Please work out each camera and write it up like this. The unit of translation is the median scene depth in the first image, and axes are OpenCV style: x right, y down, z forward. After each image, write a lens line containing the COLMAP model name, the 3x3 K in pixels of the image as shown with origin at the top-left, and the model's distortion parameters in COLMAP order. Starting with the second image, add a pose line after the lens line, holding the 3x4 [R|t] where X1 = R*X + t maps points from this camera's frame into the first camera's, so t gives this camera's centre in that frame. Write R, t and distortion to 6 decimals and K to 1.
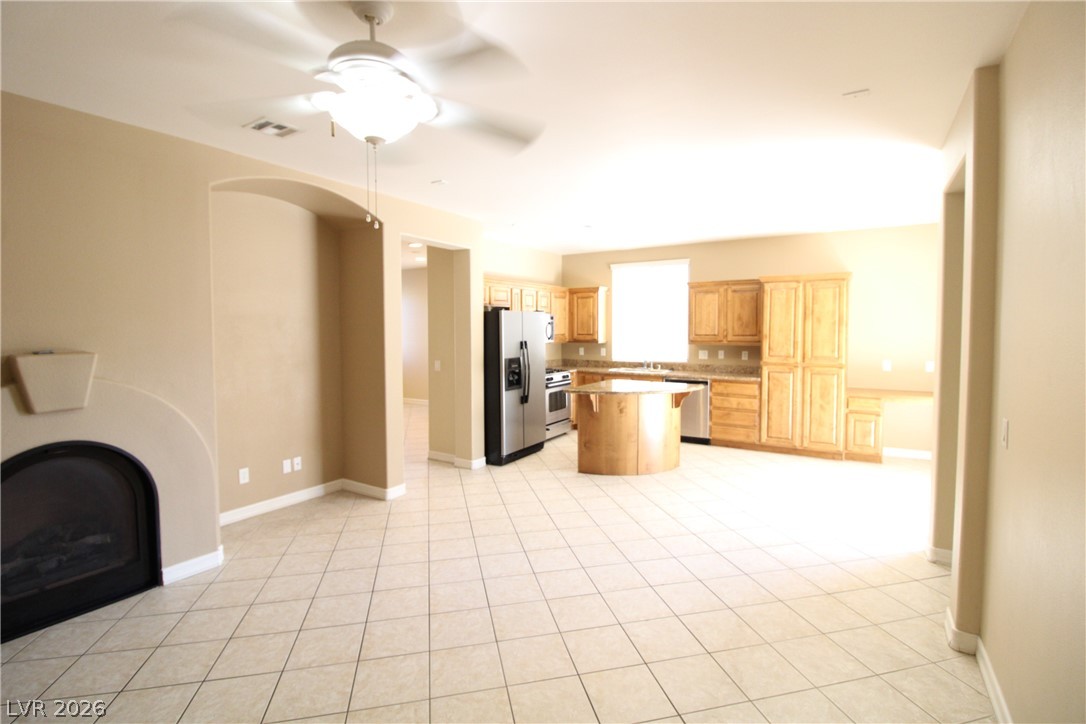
lens RADIAL K [[508.0, 0, 551.0], [0, 508.0, 348.5], [0, 0, 1]] dist [0.000513, -0.012461]
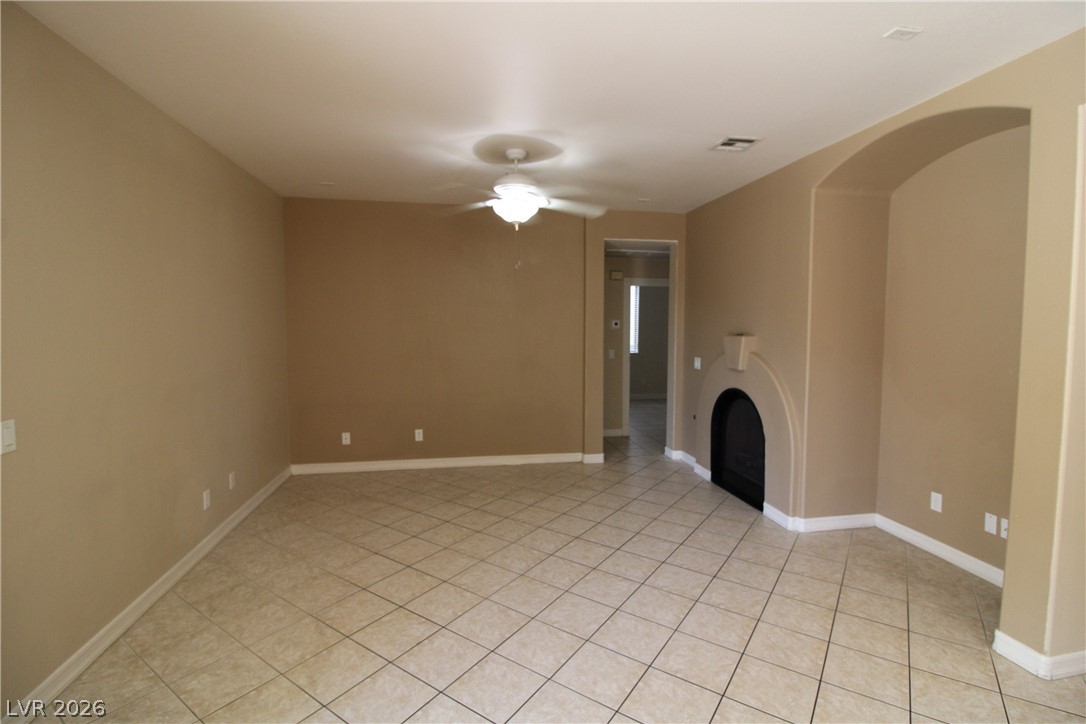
lens RADIAL K [[508.0, 0, 552.0], [0, 508.0, 352.5], [0, 0, 1]] dist [0.000513, -0.012461]
pose [[-0.739859, 0.041053, -0.671509, 0.303562], [-0.028826, 0.995285, 0.092608, -0.036281], [0.672145, 0.087874, -0.735187, 0.897775]]
